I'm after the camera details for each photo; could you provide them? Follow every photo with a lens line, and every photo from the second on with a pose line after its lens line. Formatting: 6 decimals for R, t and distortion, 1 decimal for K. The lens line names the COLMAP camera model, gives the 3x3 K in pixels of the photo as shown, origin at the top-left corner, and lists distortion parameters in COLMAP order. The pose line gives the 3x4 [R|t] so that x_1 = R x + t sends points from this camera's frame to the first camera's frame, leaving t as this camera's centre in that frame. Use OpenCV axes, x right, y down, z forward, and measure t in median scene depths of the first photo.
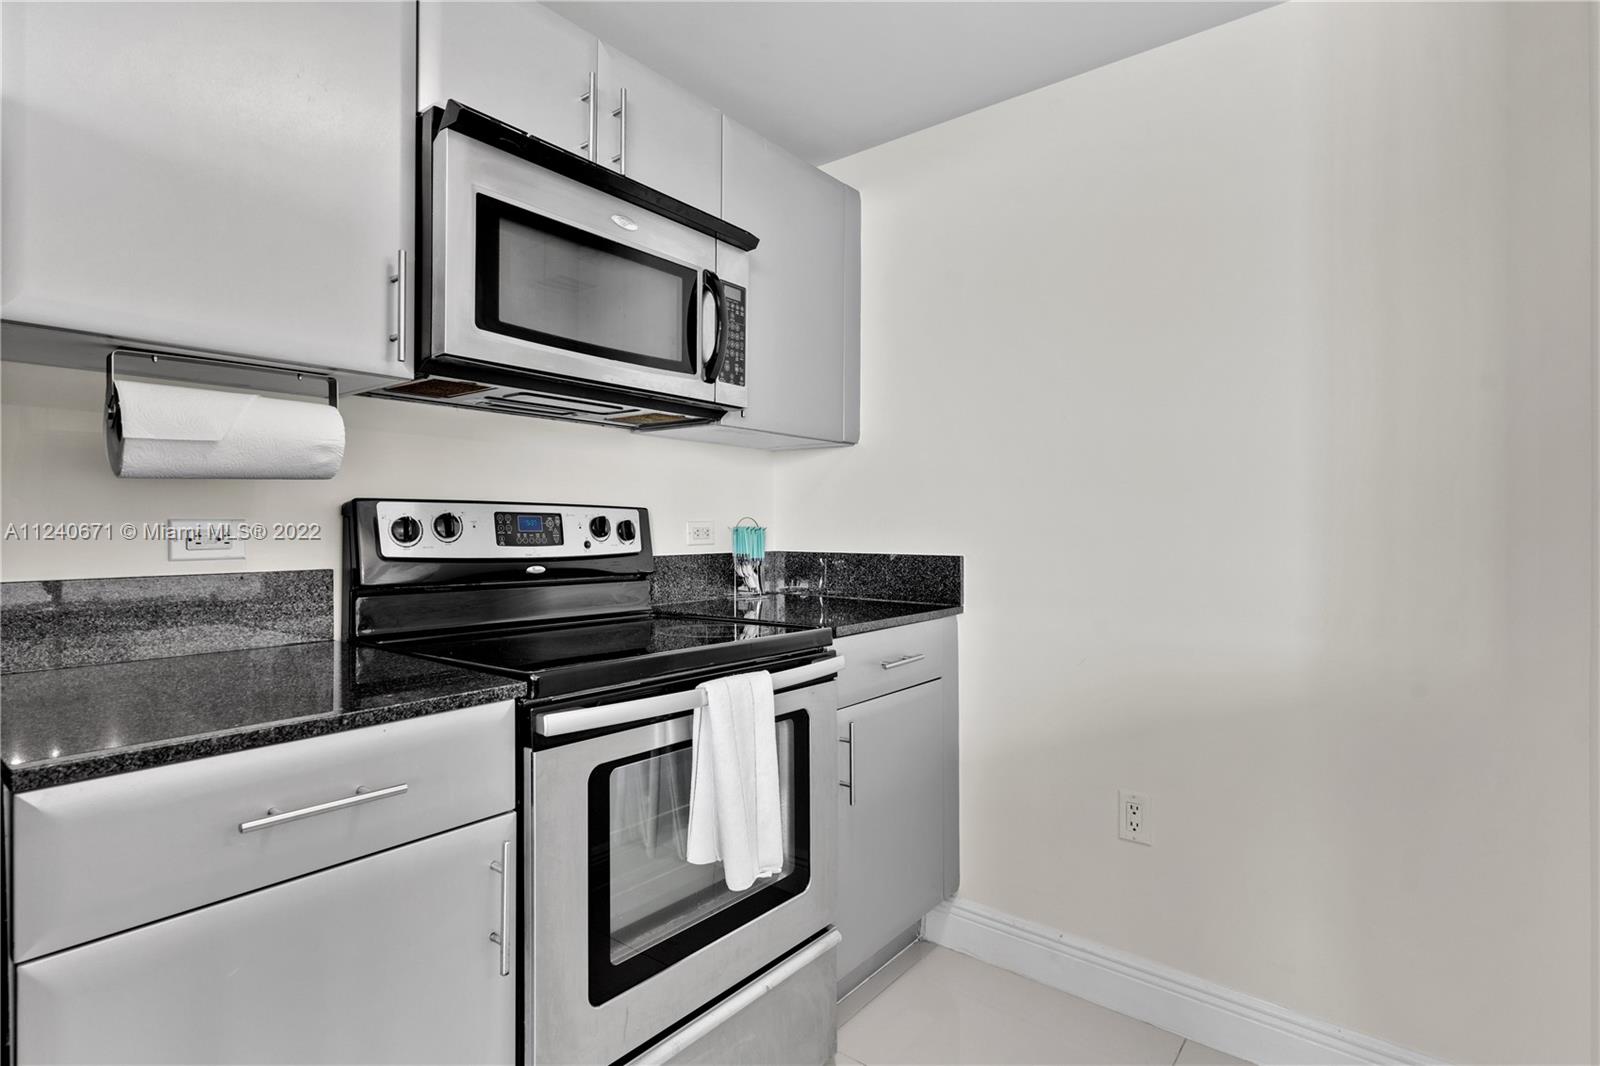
lens RADIAL K [[789.2, 0, 791.5], [0, 789.2, 525.2], [0, 0, 1]] dist [0.000350, 0.000118]
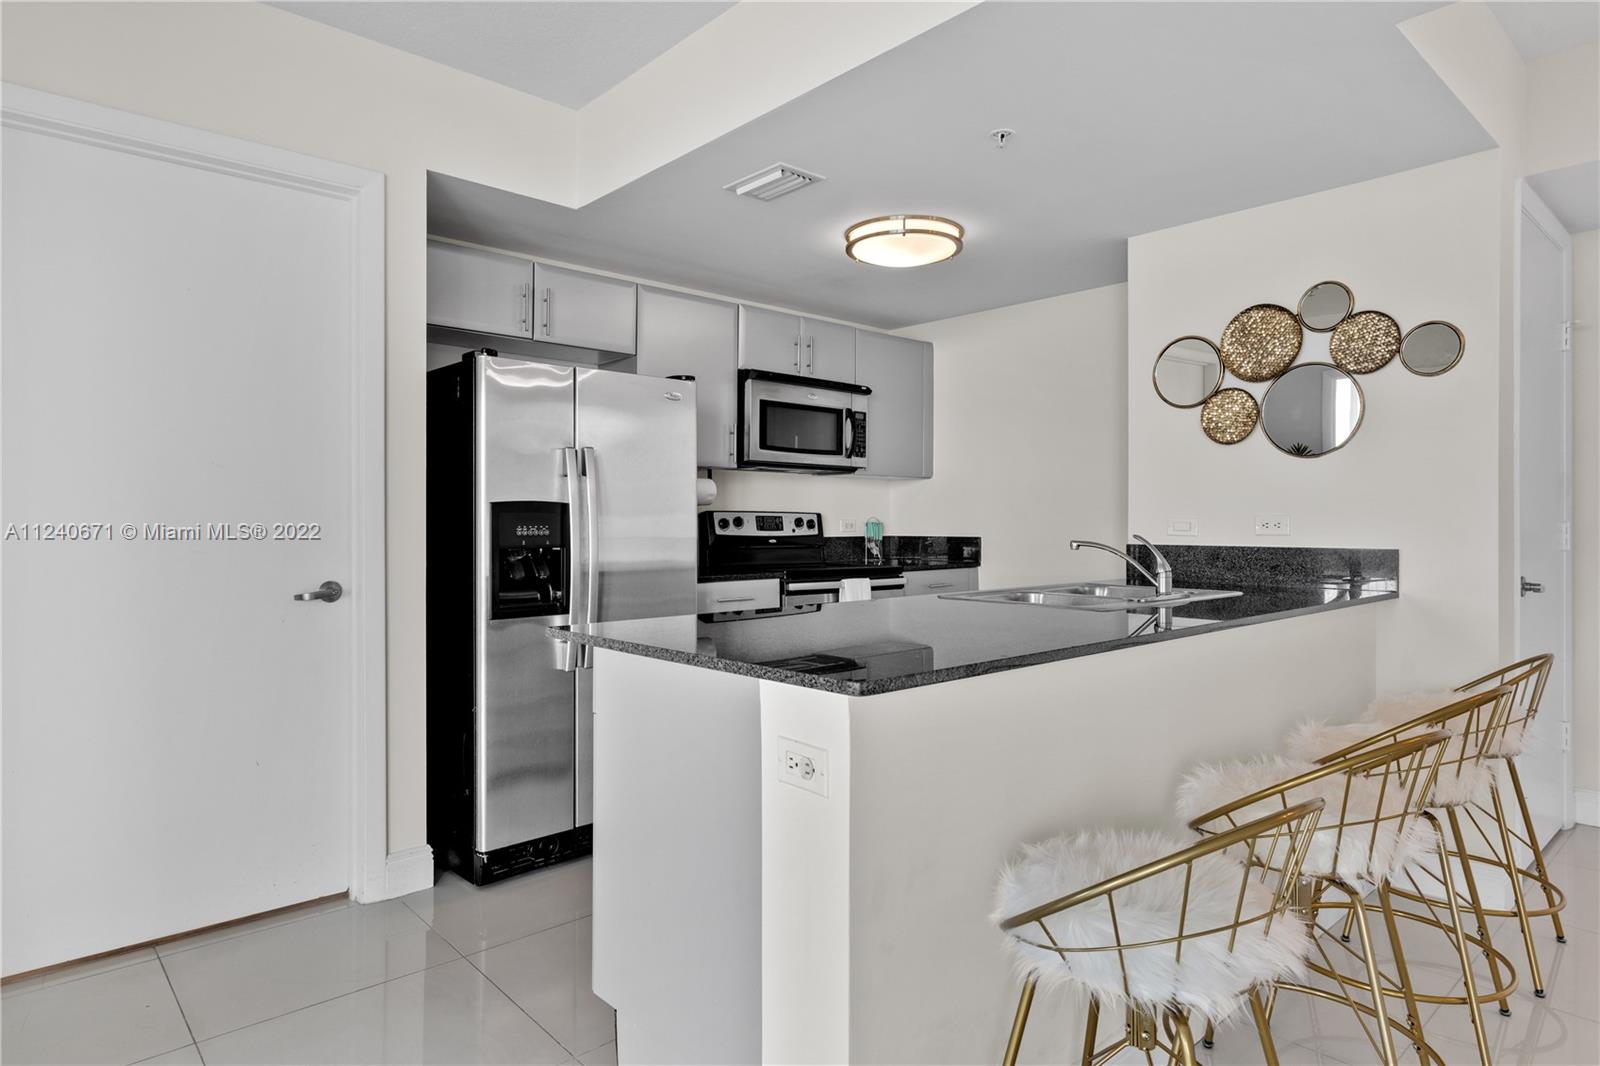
lens RADIAL K [[897.9, 0, 800.0], [0, 897.9, 533.0], [0, 0, 1]] dist [0.001489, 0.001010]
pose [[0.980518, 0.003427, -0.196399, 0.252850], [-0.000525, 0.999890, 0.014830, -0.005634], [0.196428, -0.014438, 0.980412, -1.476697]]
